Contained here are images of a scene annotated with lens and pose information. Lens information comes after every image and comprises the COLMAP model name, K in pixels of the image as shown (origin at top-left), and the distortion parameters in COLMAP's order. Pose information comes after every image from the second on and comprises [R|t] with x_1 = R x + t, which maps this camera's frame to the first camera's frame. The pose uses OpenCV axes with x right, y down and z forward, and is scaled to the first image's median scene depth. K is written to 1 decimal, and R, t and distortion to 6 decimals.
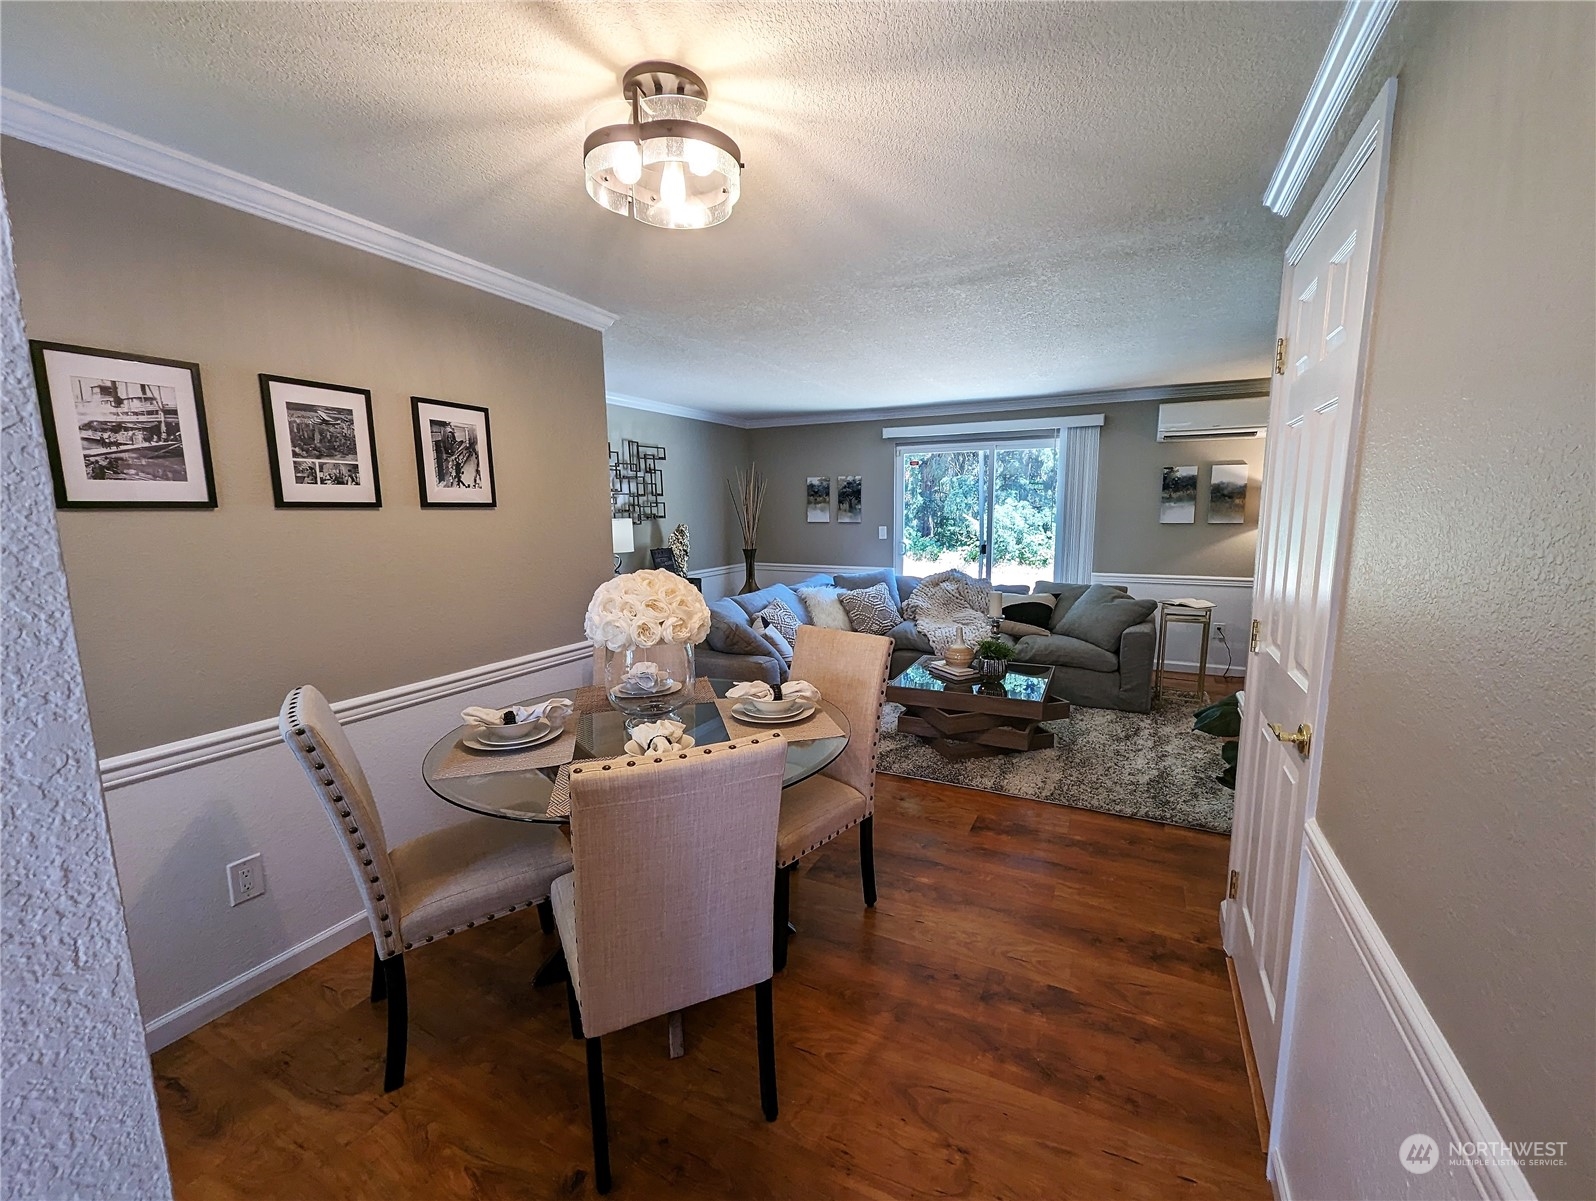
lens RADIAL K [[648.0, 0, 804.6], [0, 648.0, 599.4], [0, 0, 1]] dist [0.001836, 0.000755]
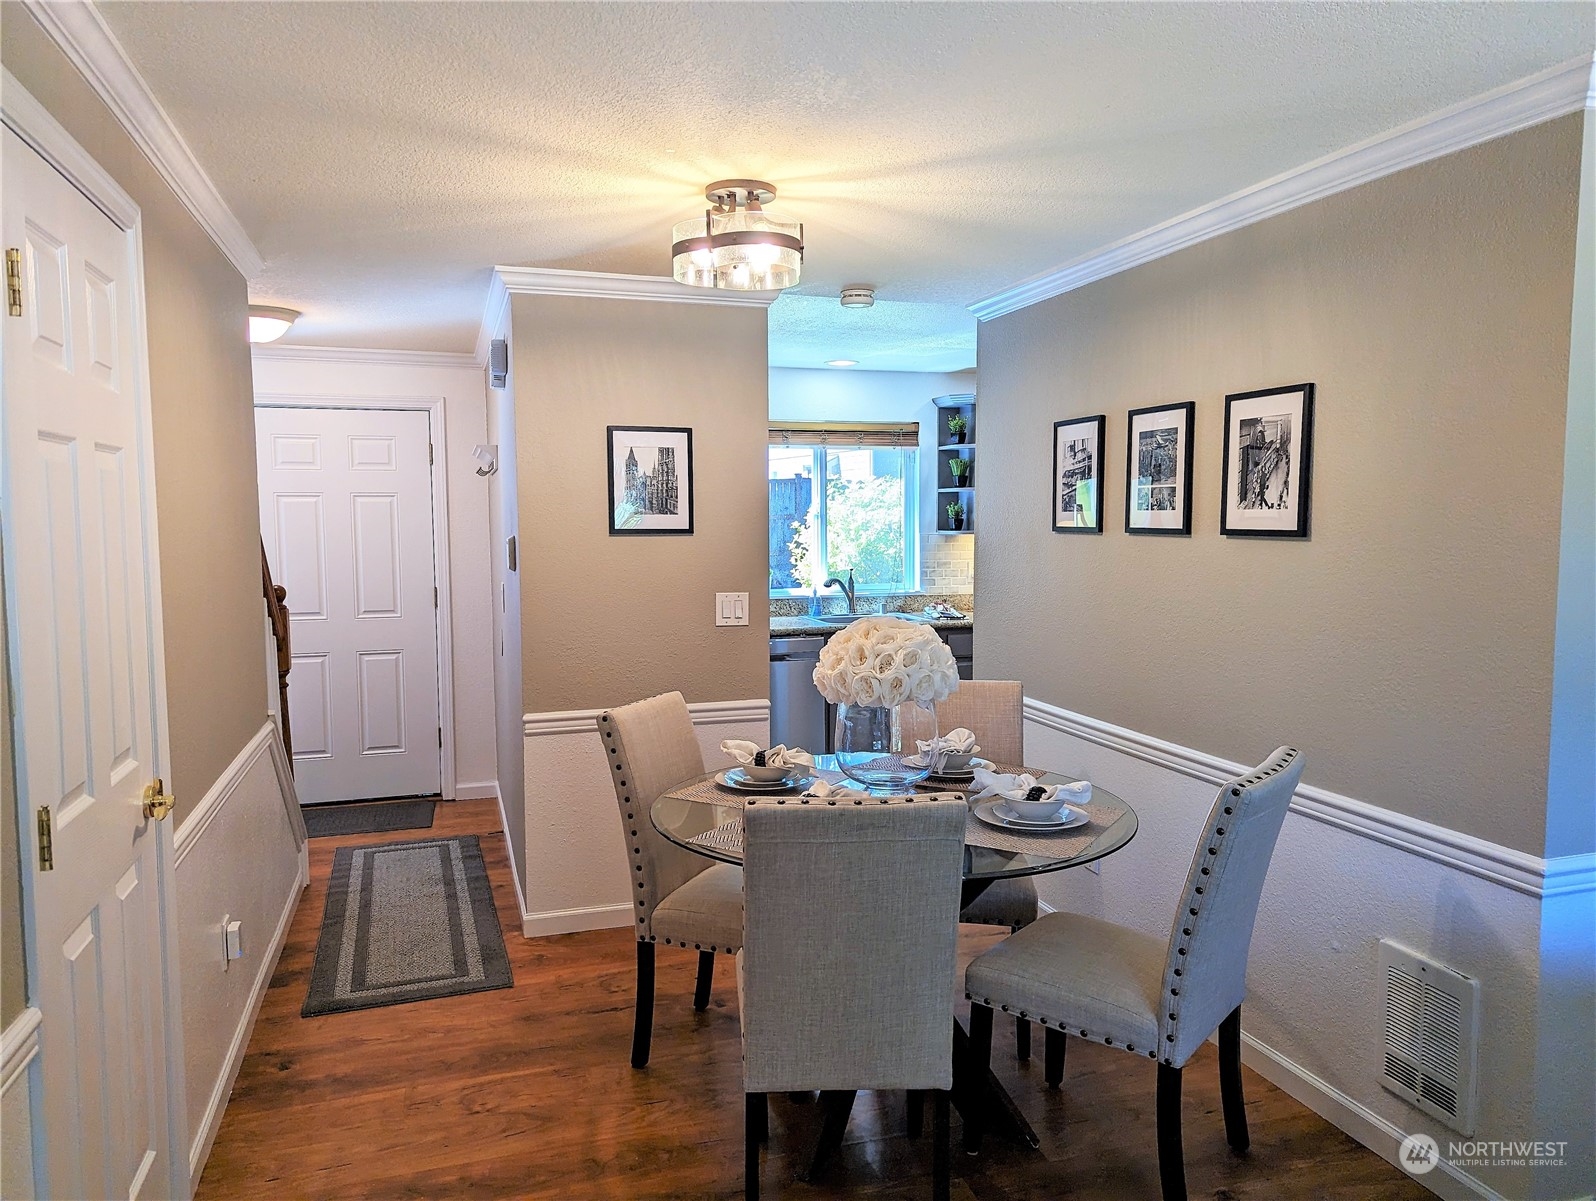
lens RADIAL K [[1113.5, 0, 795.8], [0, 1113.5, 611.1], [0, 0, 1]] dist [0.046748, -0.026083]
pose [[-0.714764, 0.063407, -0.696485, 0.751988], [-0.097100, 0.977239, 0.188615, -0.270371], [0.692592, 0.202444, -0.692339, 1.677031]]
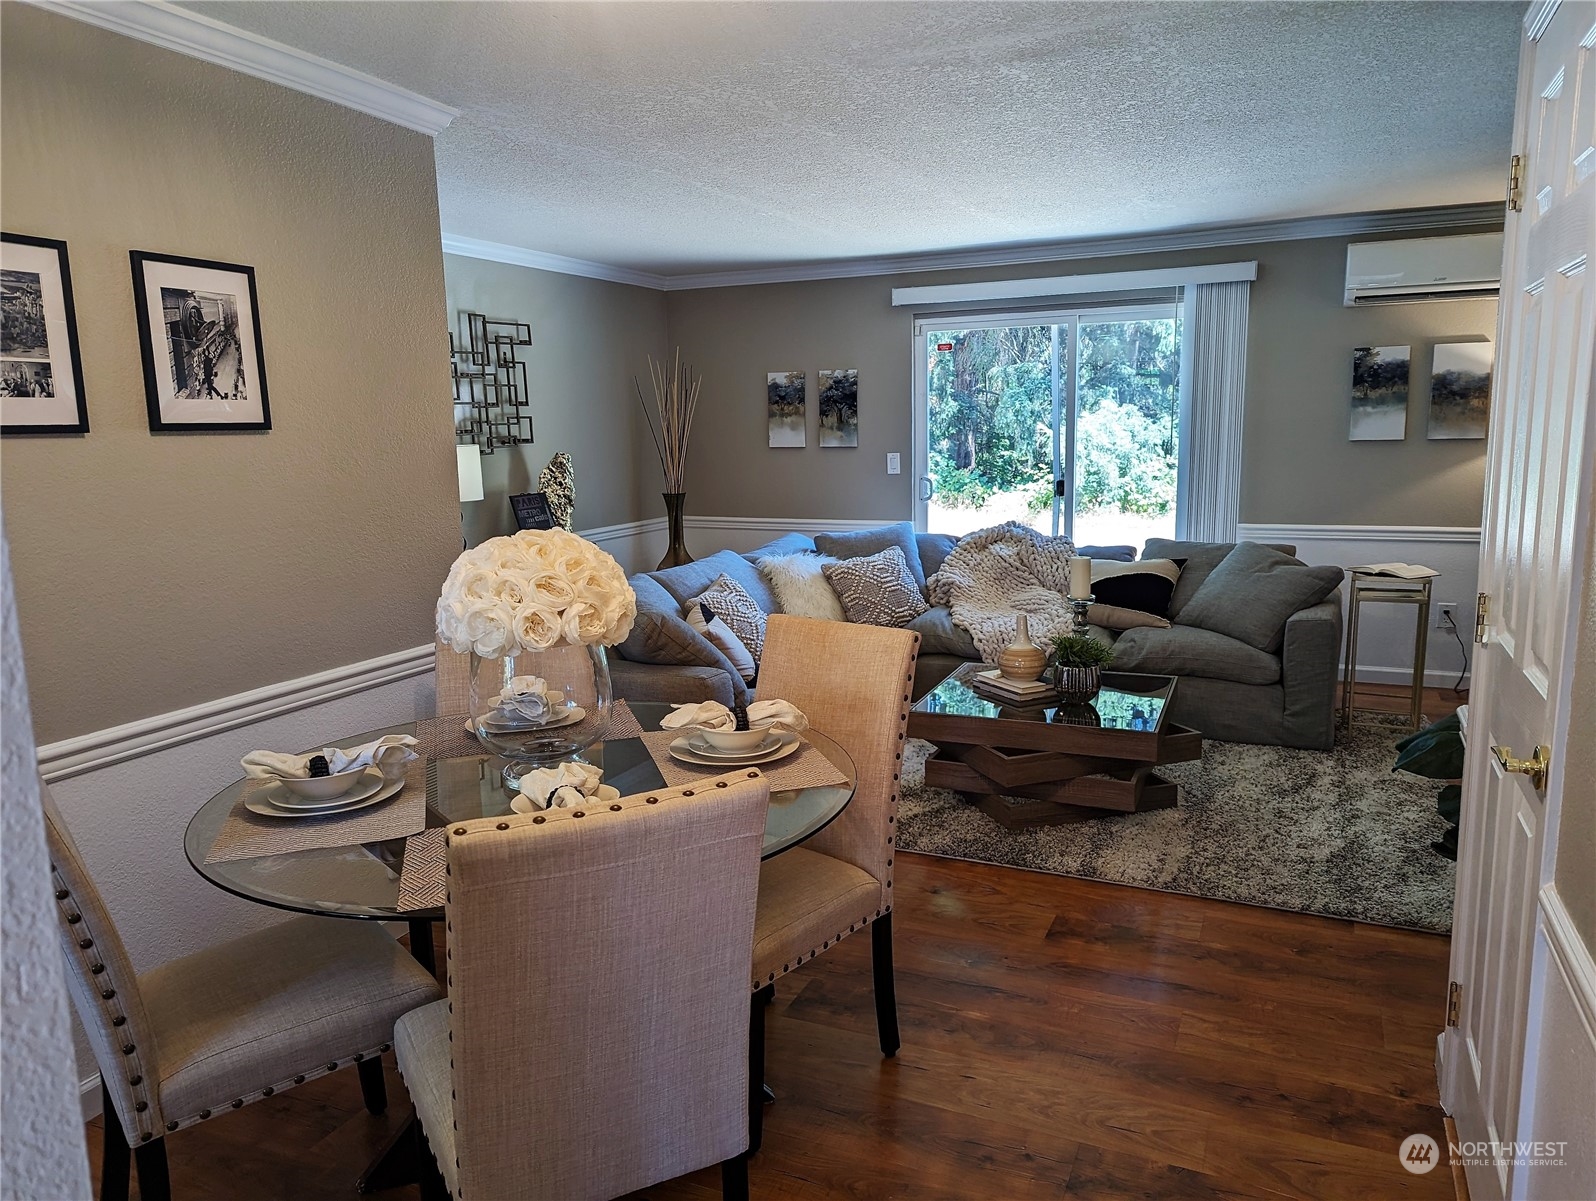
lens RADIAL K [[1113.5, 0, 790.4], [0, 1113.5, 592.0], [0, 0, 1]] dist [0.046748, -0.026083]
pose [[0.999398, -0.015762, 0.030906, -0.023930], [0.015343, 0.999788, 0.013757, 0.004115], [-0.031116, -0.013275, 0.999428, -0.090552]]
